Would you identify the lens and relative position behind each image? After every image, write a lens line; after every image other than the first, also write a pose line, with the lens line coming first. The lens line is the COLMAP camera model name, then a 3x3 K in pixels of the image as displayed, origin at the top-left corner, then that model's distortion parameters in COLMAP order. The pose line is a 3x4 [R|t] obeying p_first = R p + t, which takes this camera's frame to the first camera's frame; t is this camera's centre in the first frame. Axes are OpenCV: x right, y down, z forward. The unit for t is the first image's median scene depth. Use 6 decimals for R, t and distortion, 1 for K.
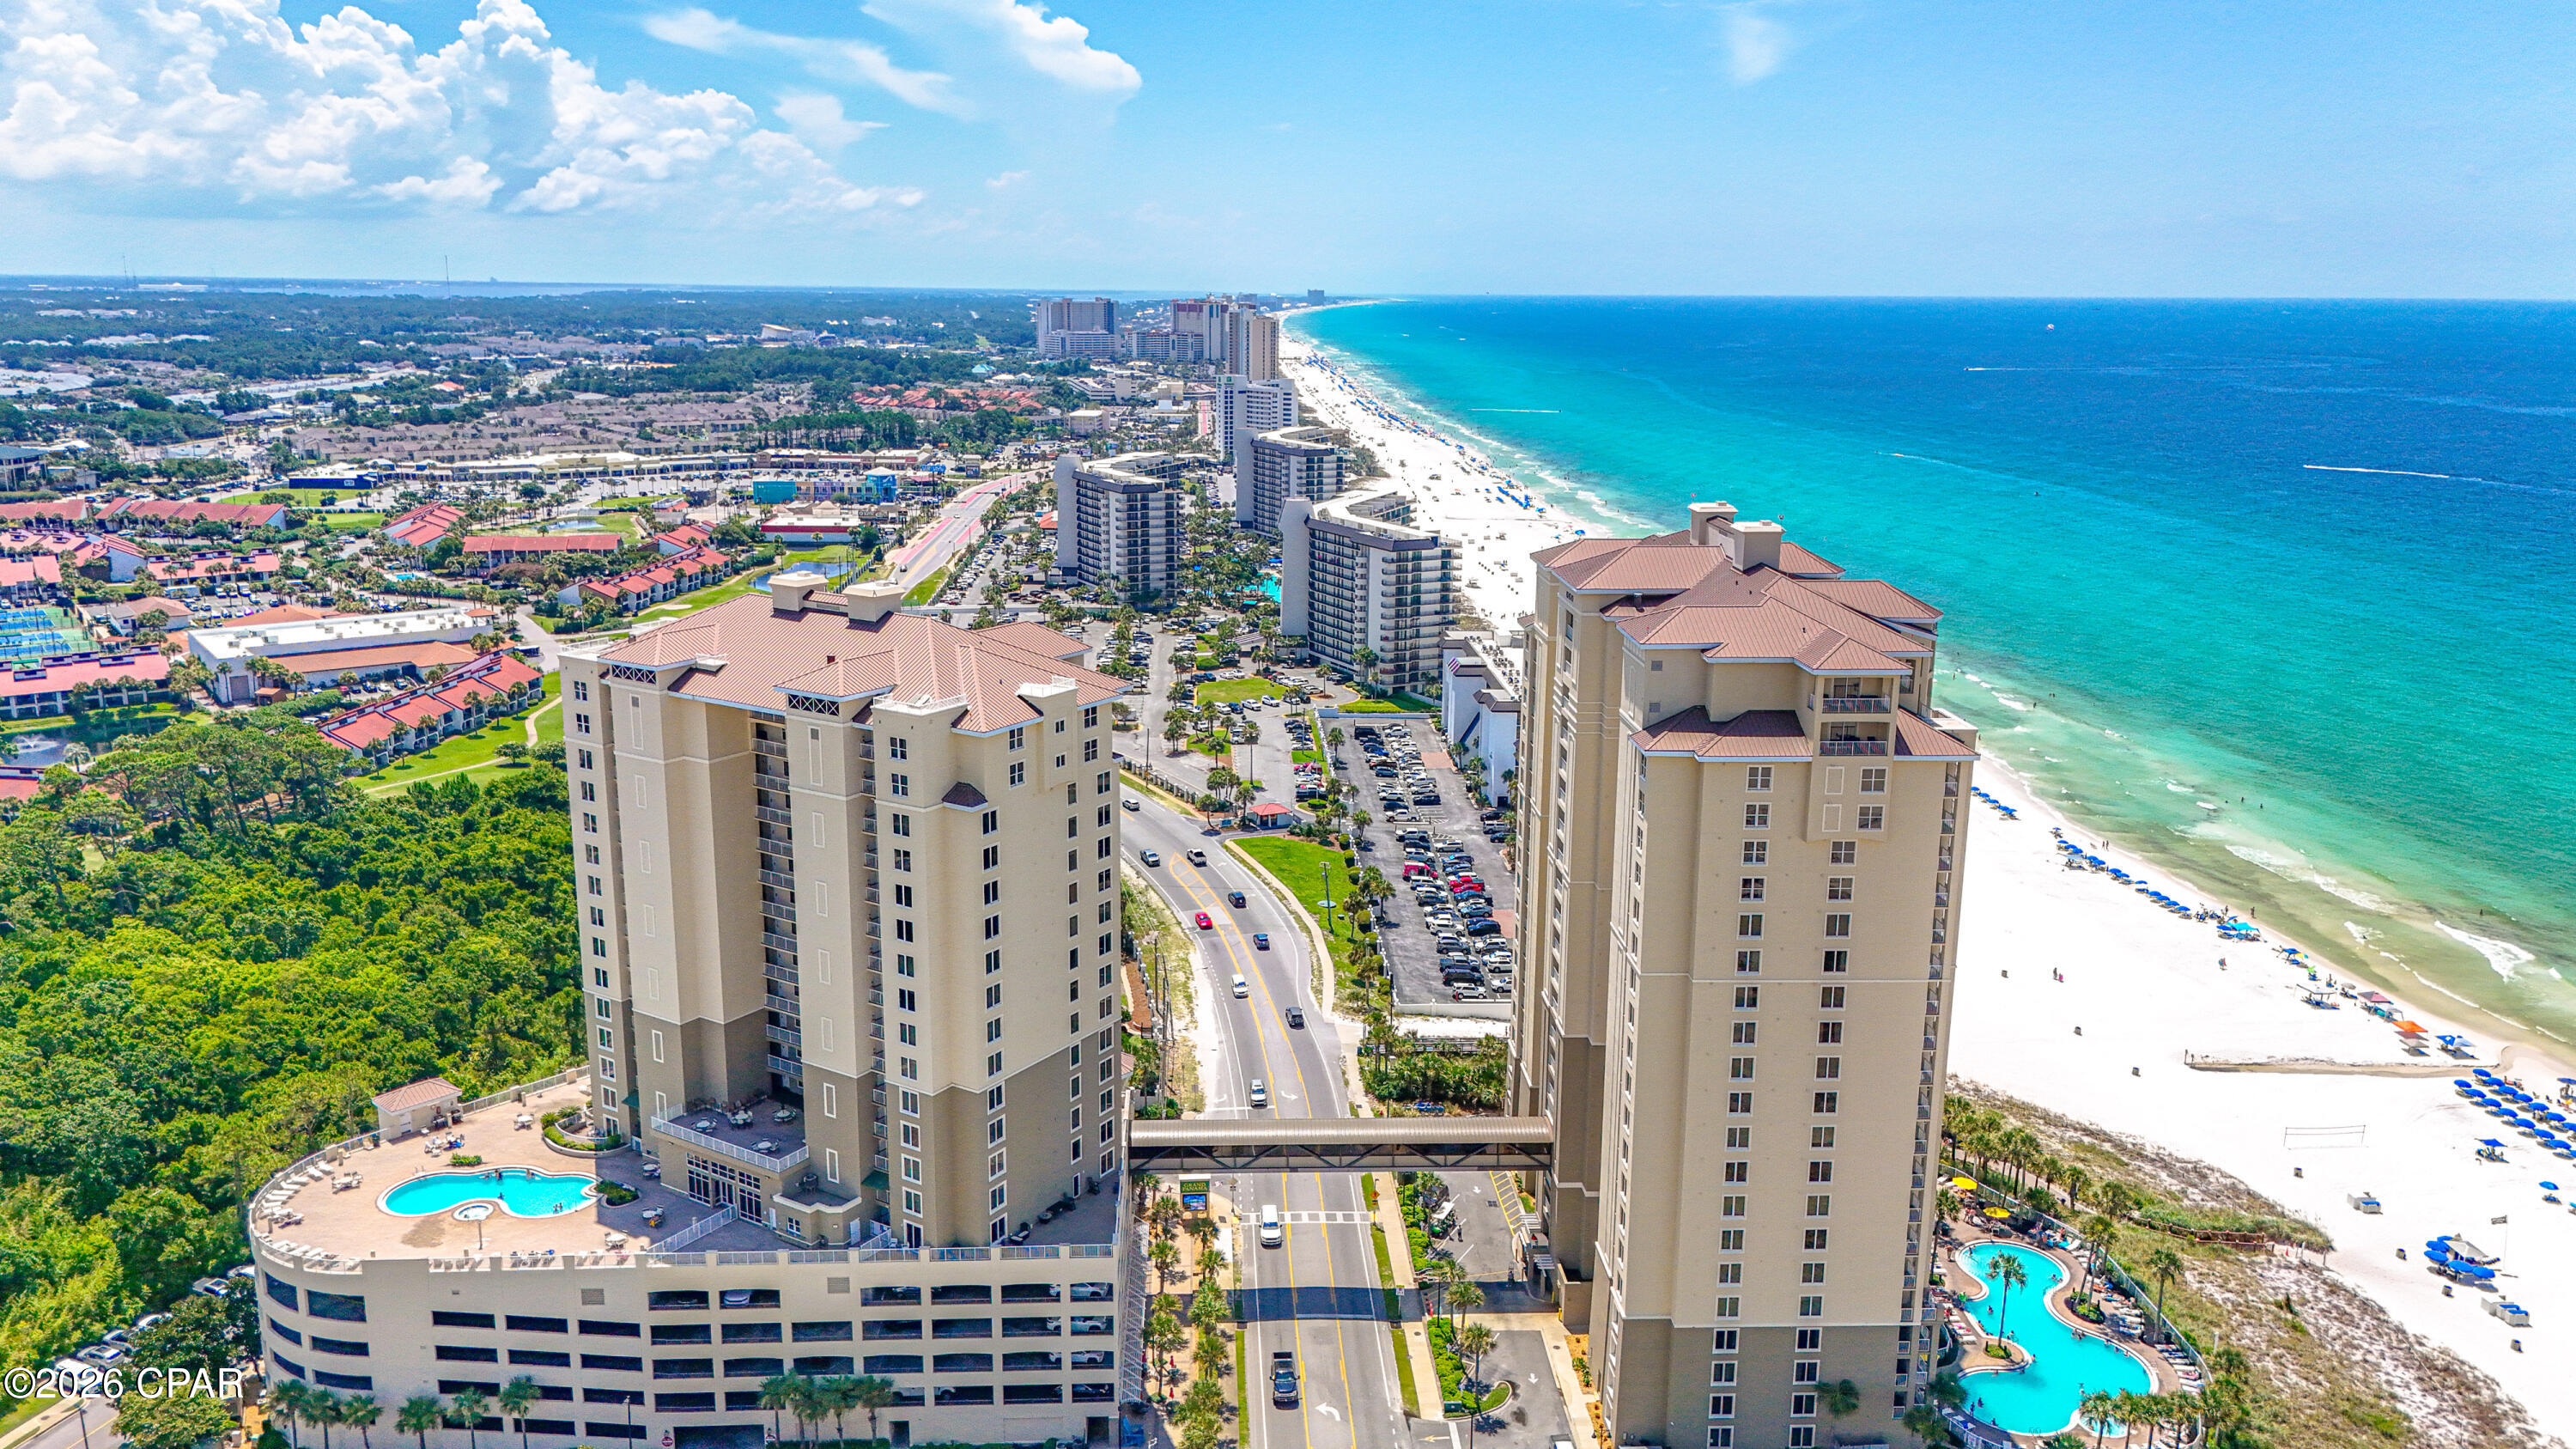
lens RADIAL K [[1898.6, 0, 1284.1], [0, 1898.6, 713.1], [0, 0, 1]] dist [0.066723, -0.055720]
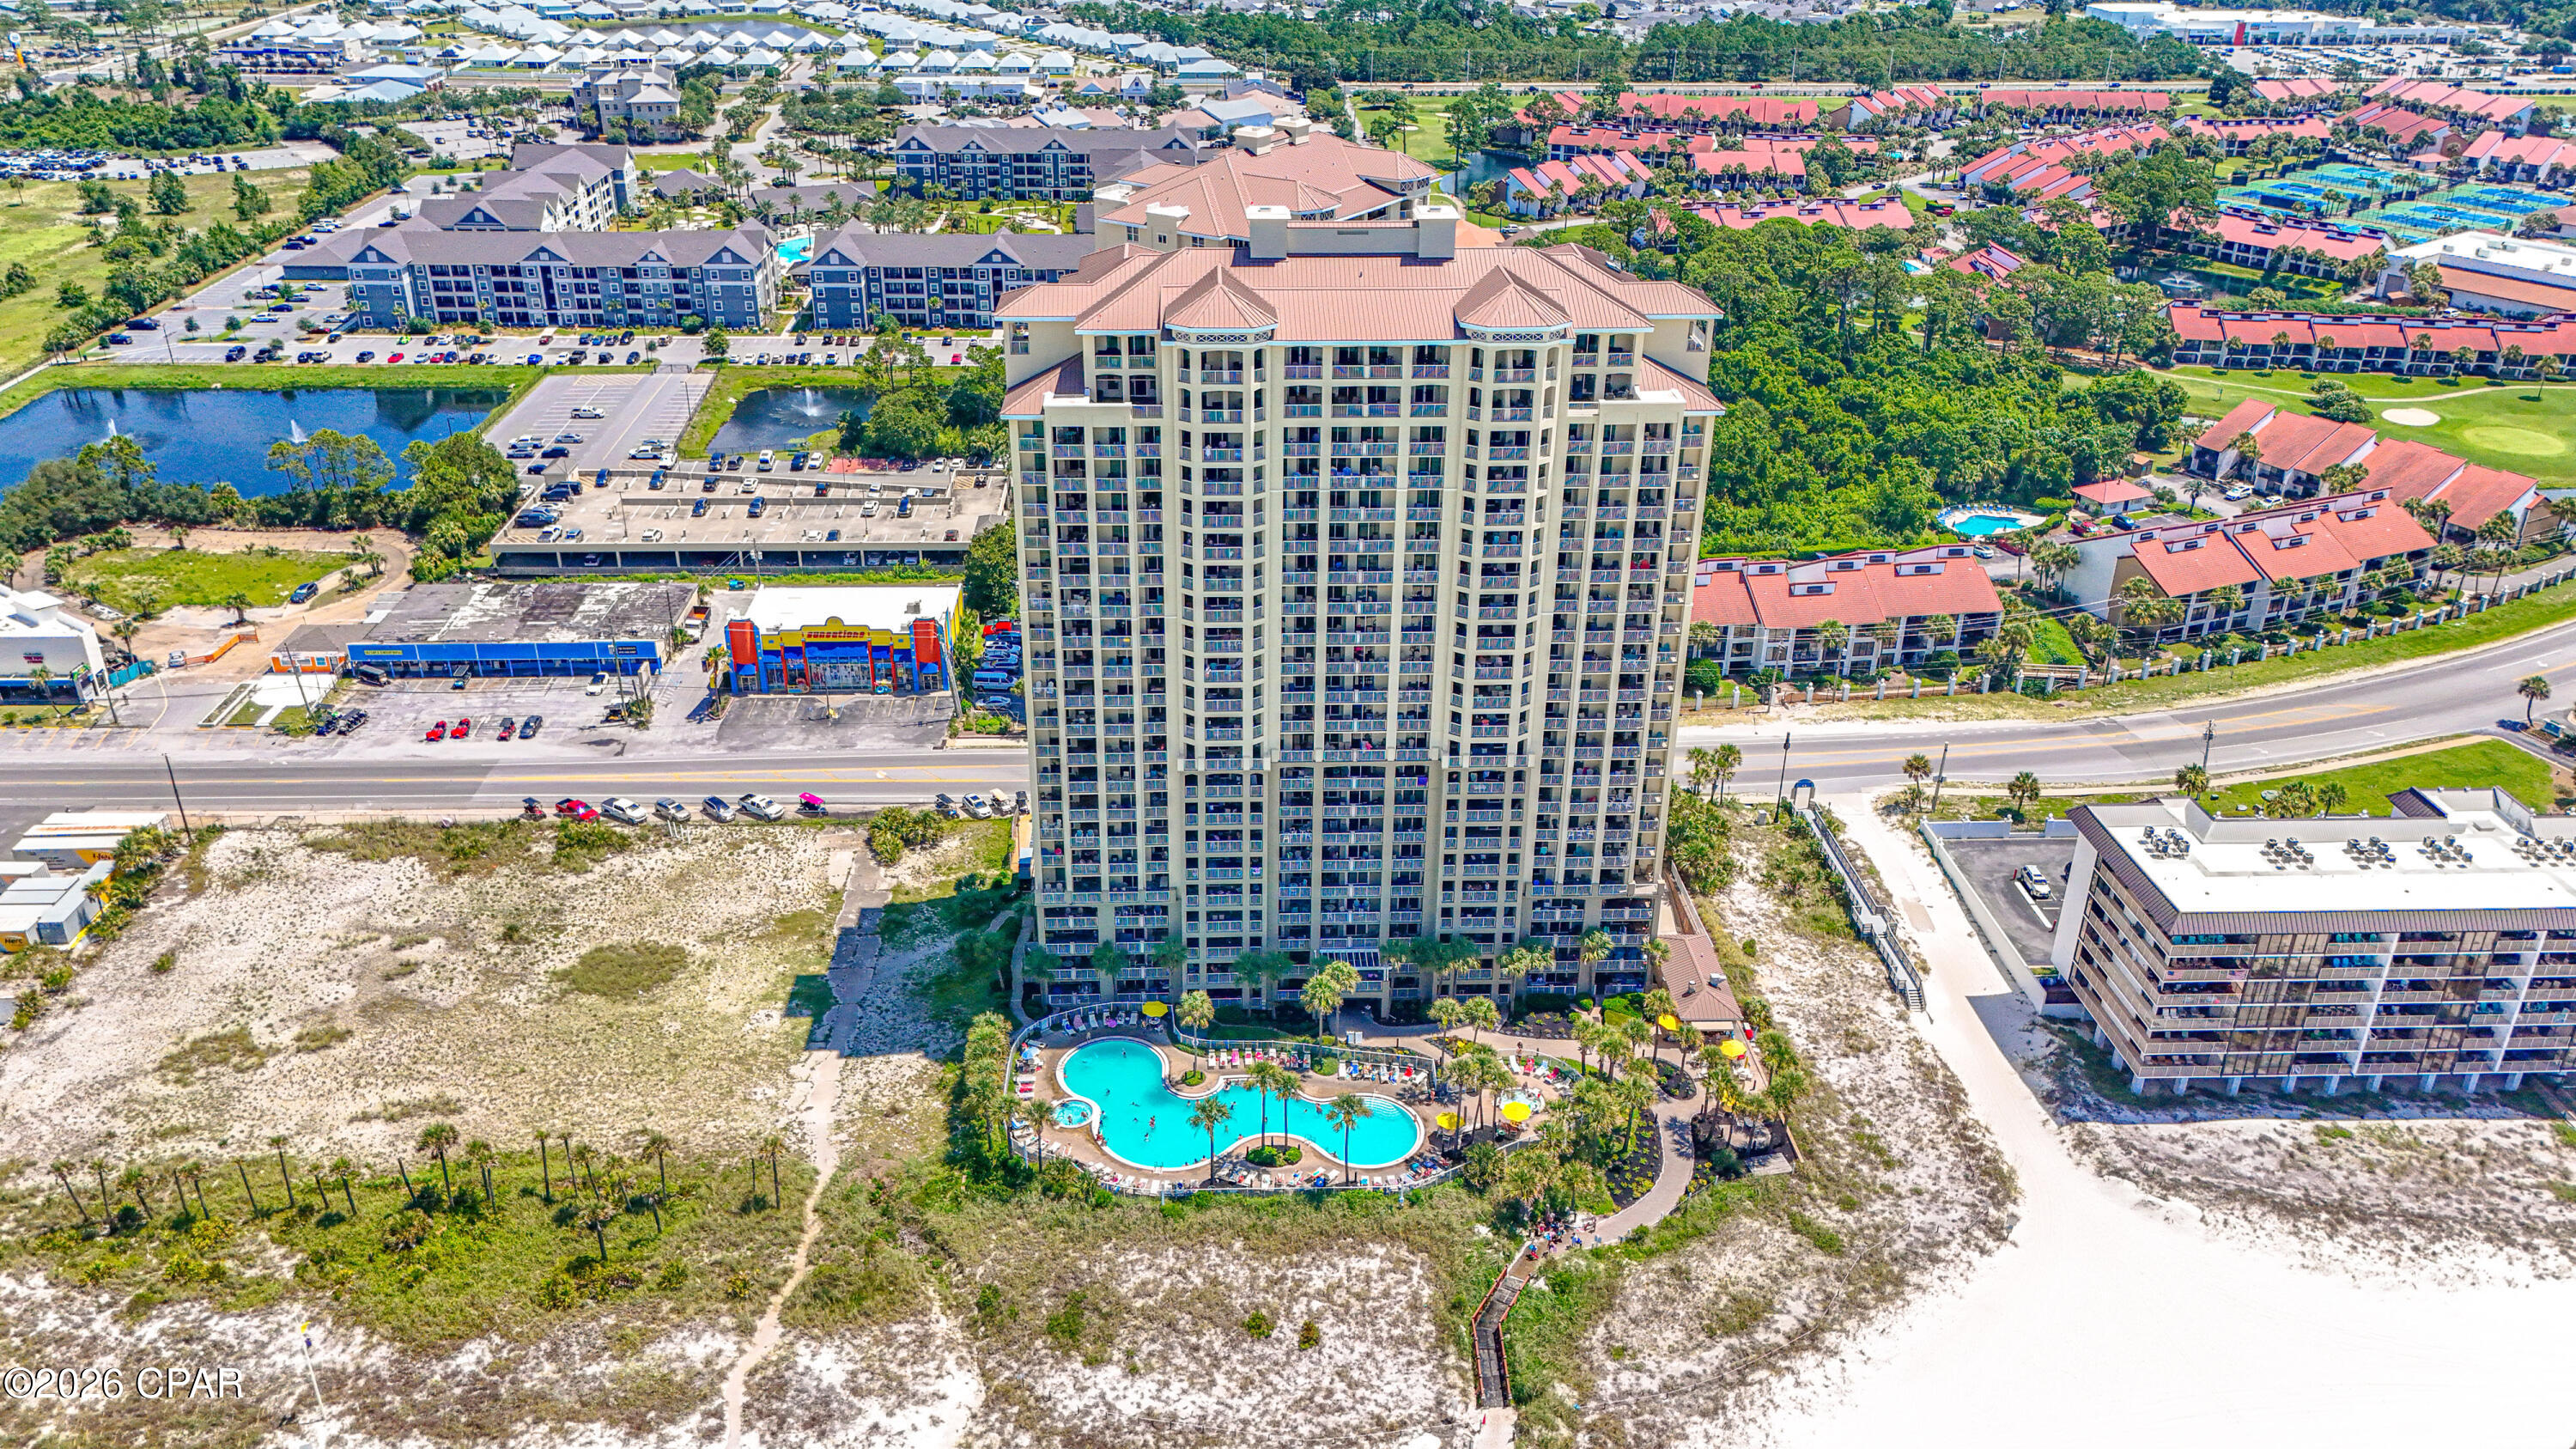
lens RADIAL K [[1898.6, 0, 1280.4], [0, 1898.6, 713.0], [0, 0, 1]] dist [0.066723, -0.055720]
pose [[0.001657, 0.433034, -0.901376, 1.306396], [-0.230285, 0.877316, 0.421052, -0.299176], [0.973122, 0.206876, 0.101175, 0.984489]]
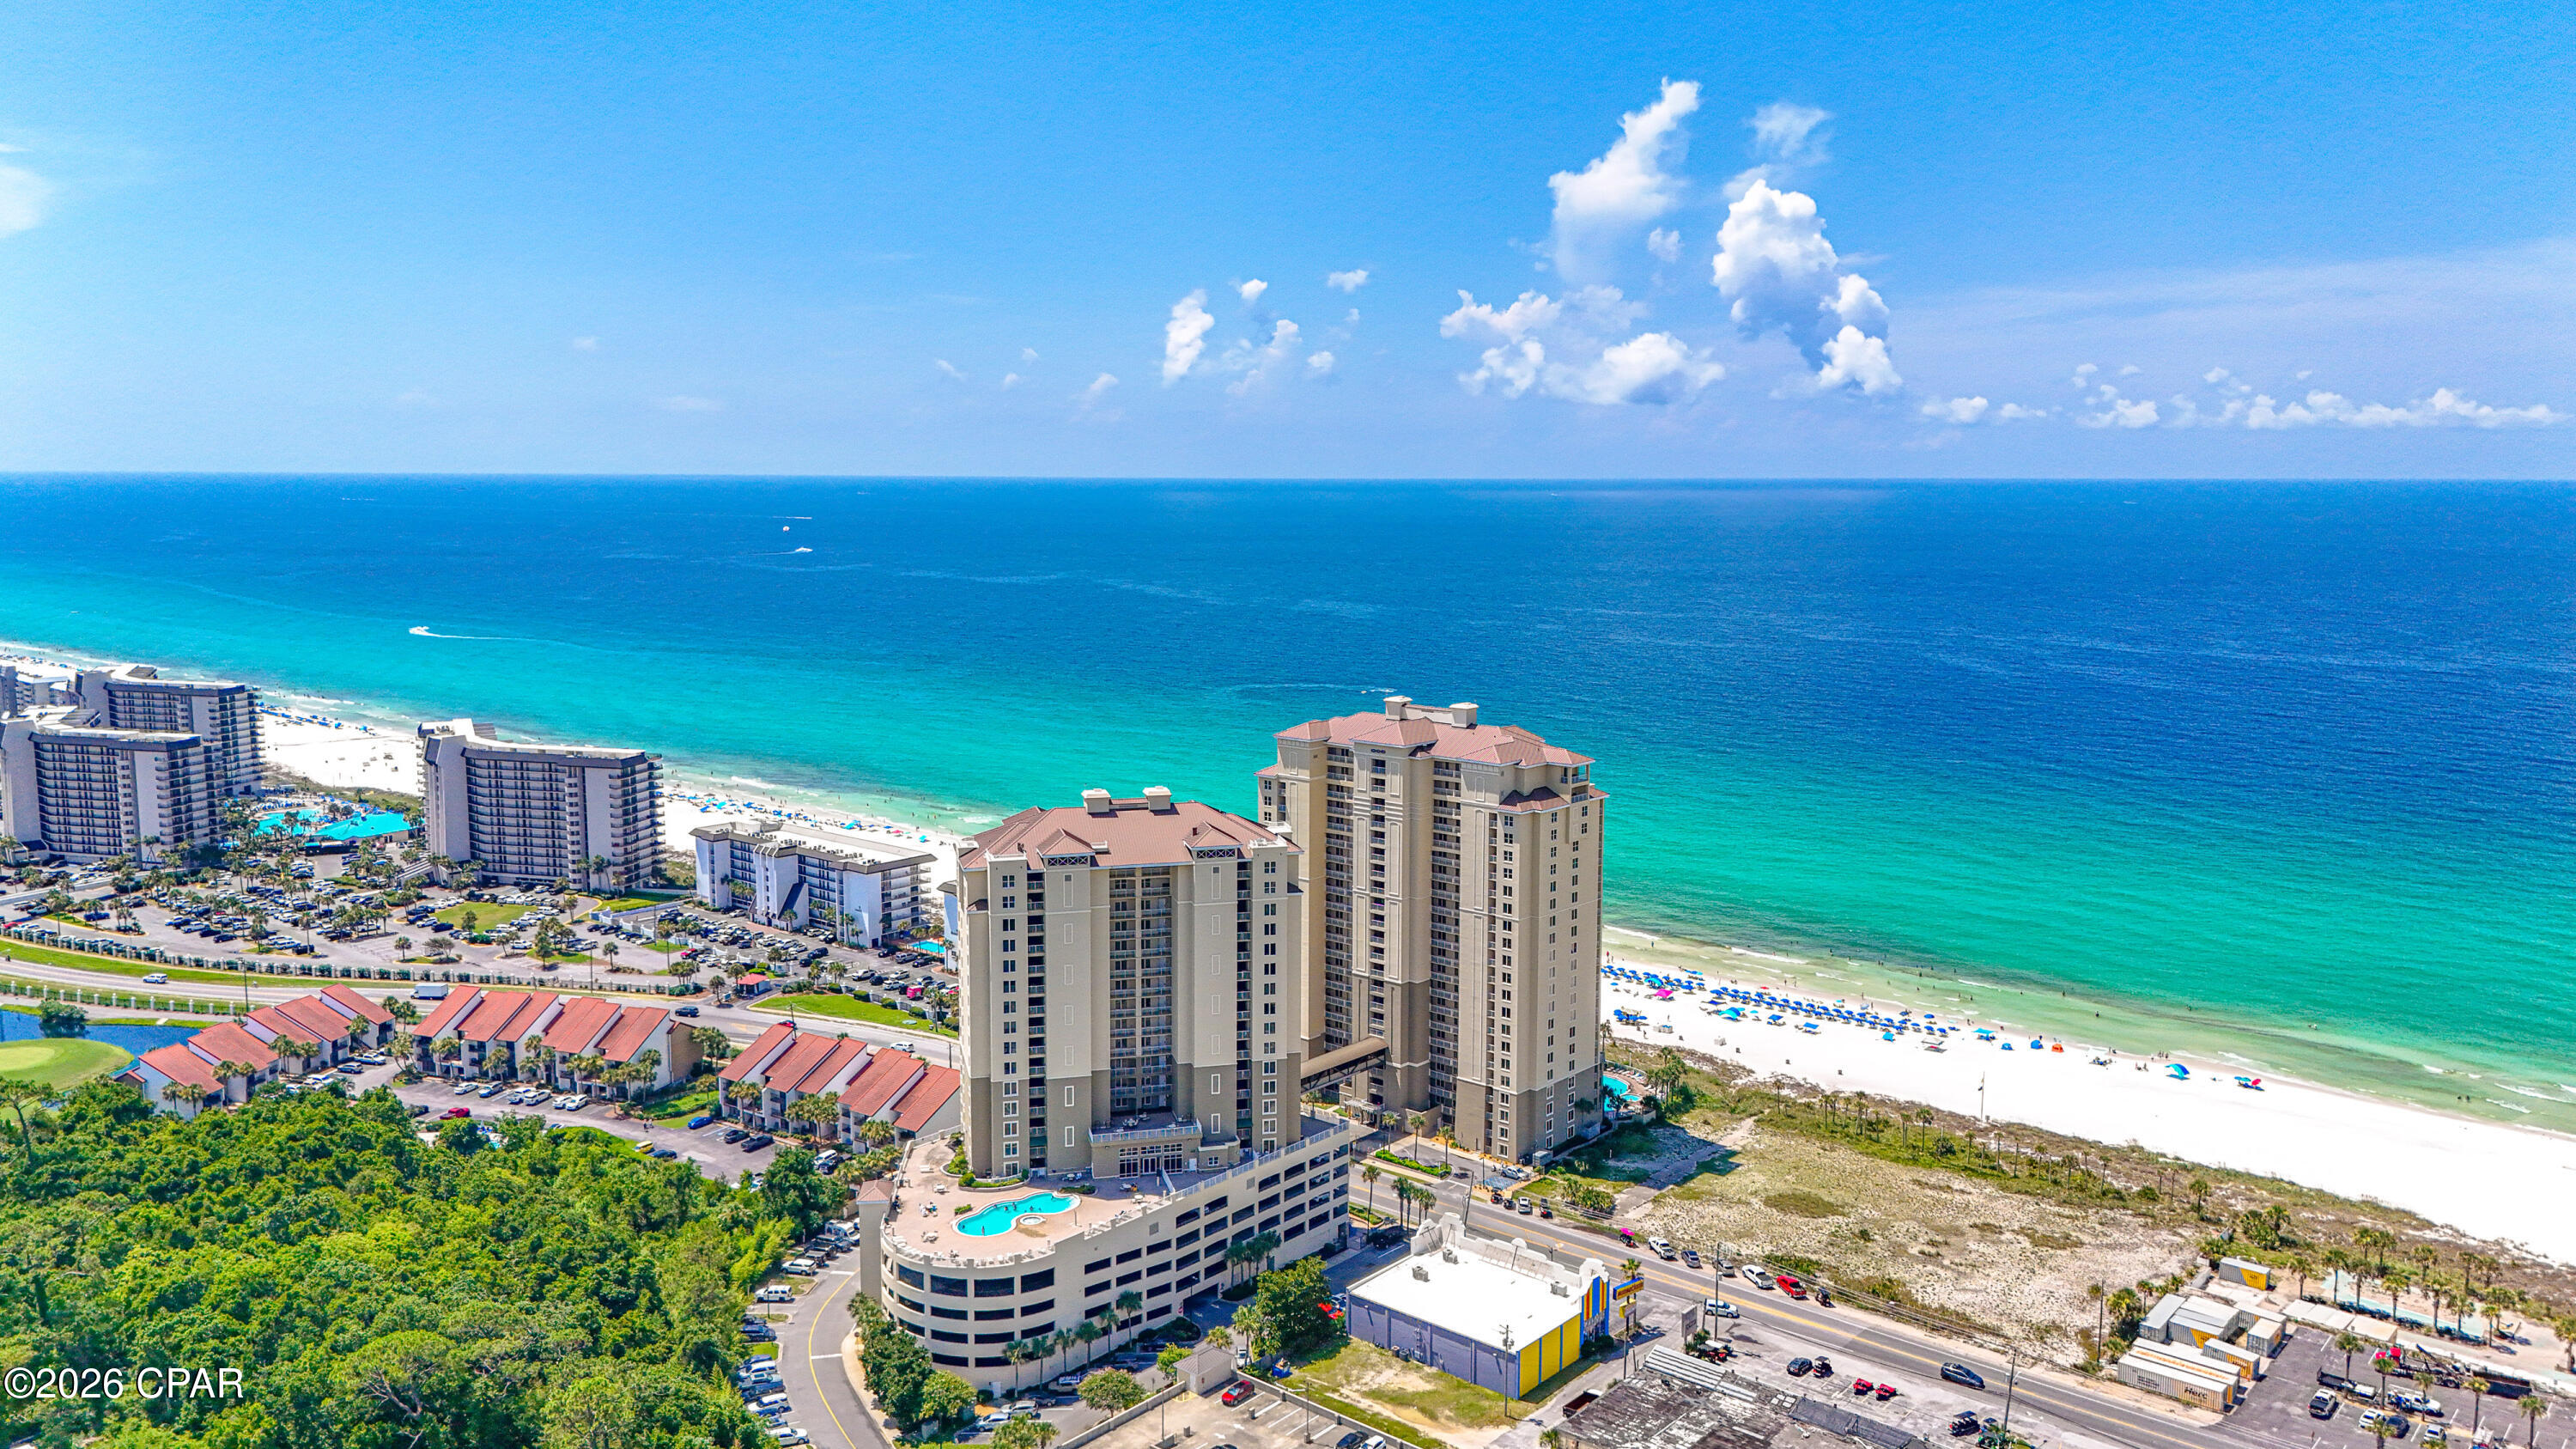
lens RADIAL K [[1898.6, 0, 1283.5], [0, 1898.6, 684.1], [0, 0, 1]] dist [0.066723, -0.055720]
pose [[0.685706, -0.089621, 0.722340, -1.395304], [0.163355, 0.986024, -0.032734, -0.087588], [-0.709311, 0.140444, 0.690763, -0.284351]]
